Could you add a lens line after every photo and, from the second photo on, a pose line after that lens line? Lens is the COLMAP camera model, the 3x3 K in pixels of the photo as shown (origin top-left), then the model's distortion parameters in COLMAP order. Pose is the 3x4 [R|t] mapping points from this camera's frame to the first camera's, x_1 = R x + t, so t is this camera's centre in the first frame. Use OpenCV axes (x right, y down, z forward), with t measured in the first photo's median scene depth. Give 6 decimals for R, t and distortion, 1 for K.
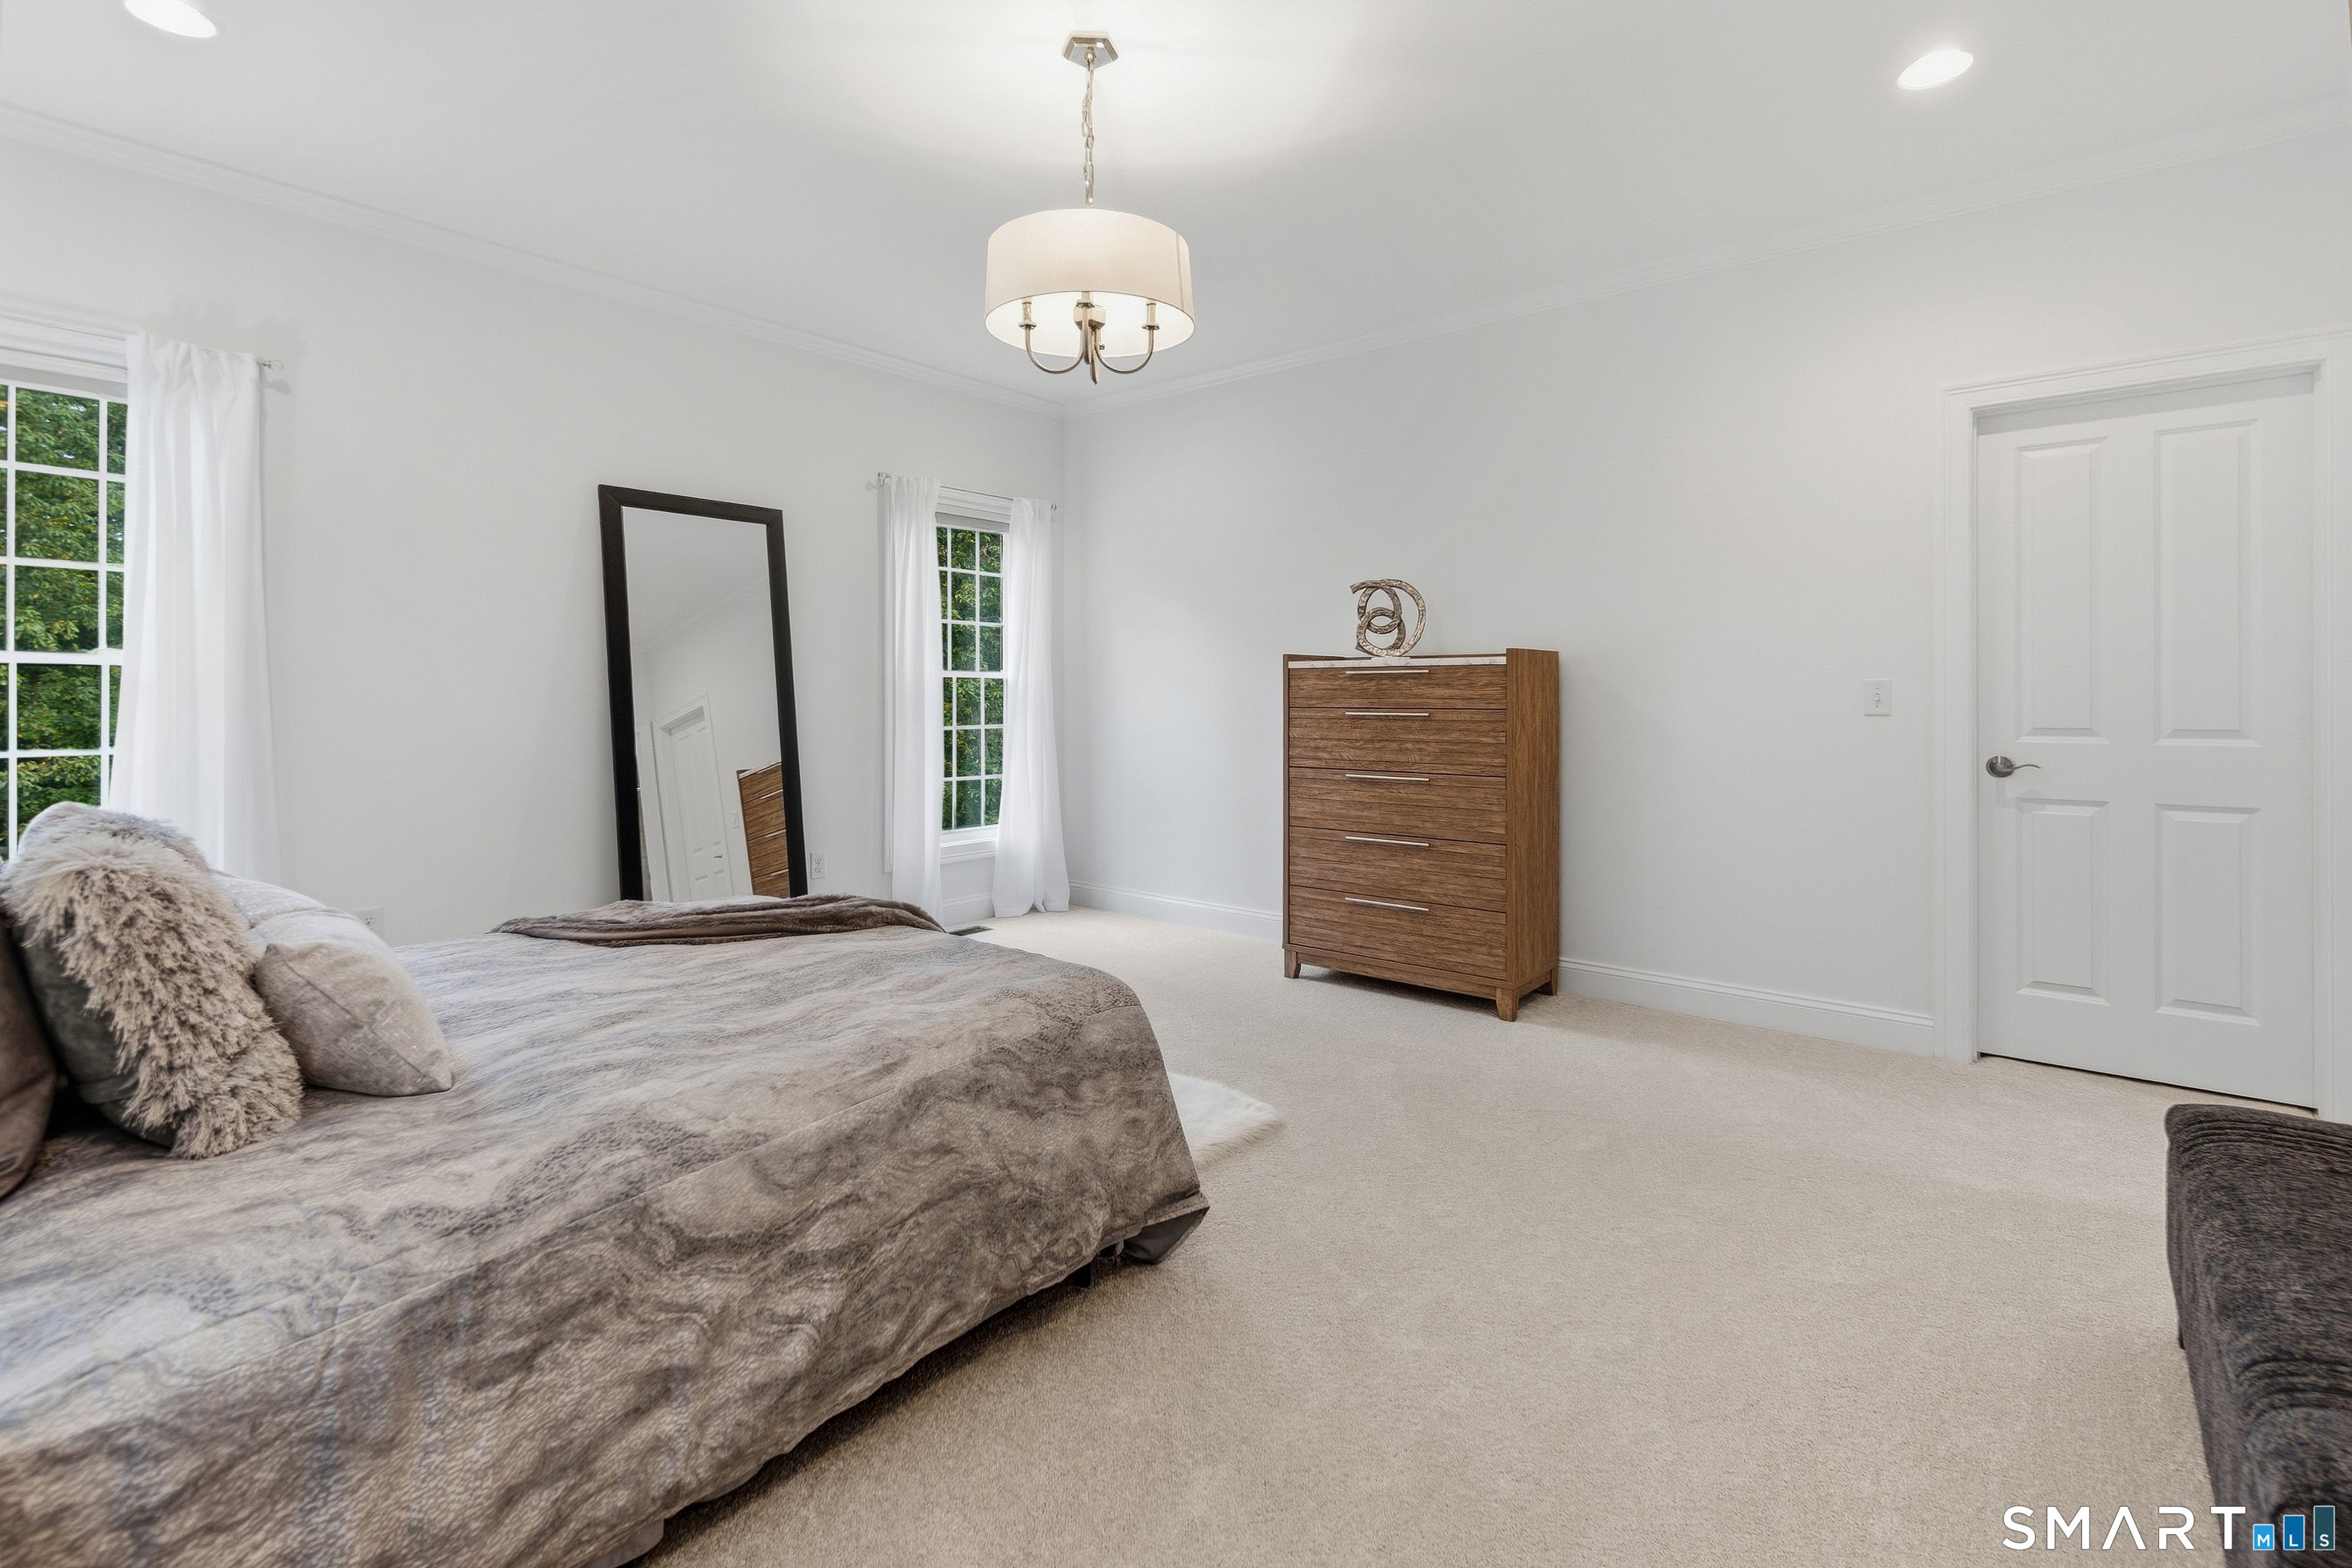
lens RADIAL K [[1041.2, 0, 1180.3], [0, 1041.2, 685.9], [0, 0, 1]] dist [0.000684, 0.000072]
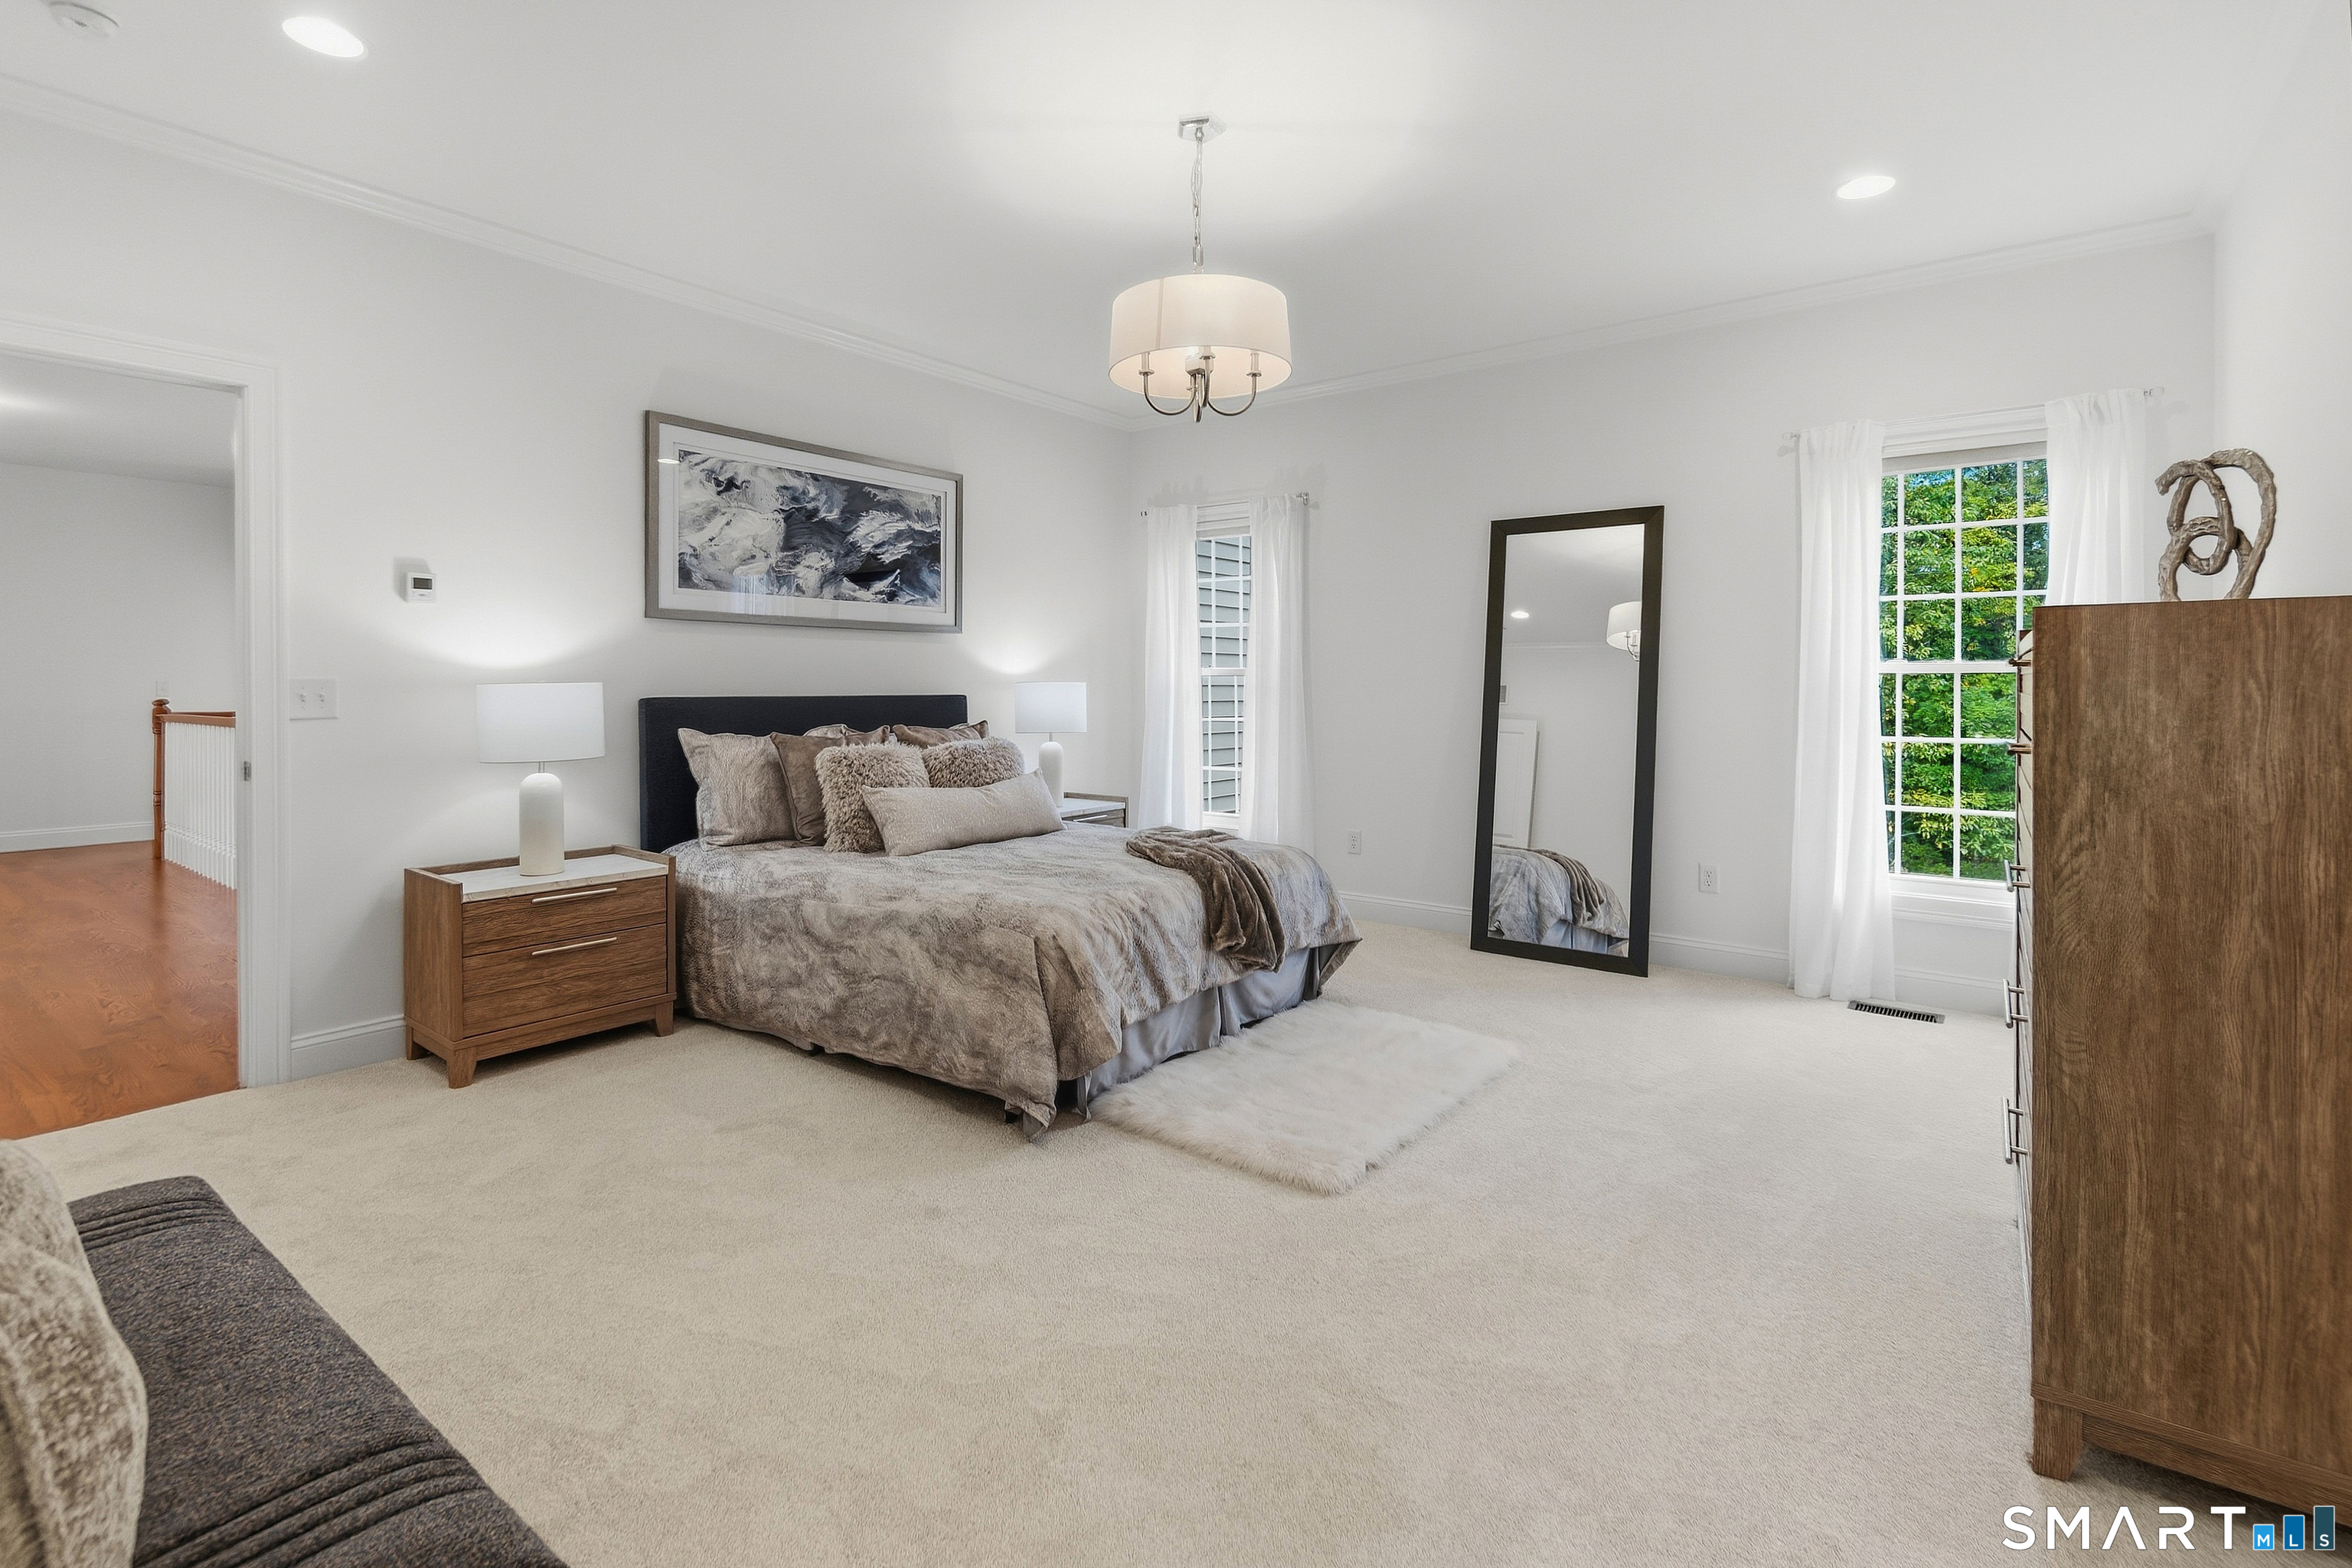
lens RADIAL K [[1041.2, 0, 1180.3], [0, 1041.2, 685.9], [0, 0, 1]] dist [0.000684, 0.000072]
pose [[0.080285, 0.001950, -0.996770, 1.423657], [0.004273, 0.999988, 0.002300, -0.009611], [0.996763, -0.004443, 0.080275, 1.217219]]
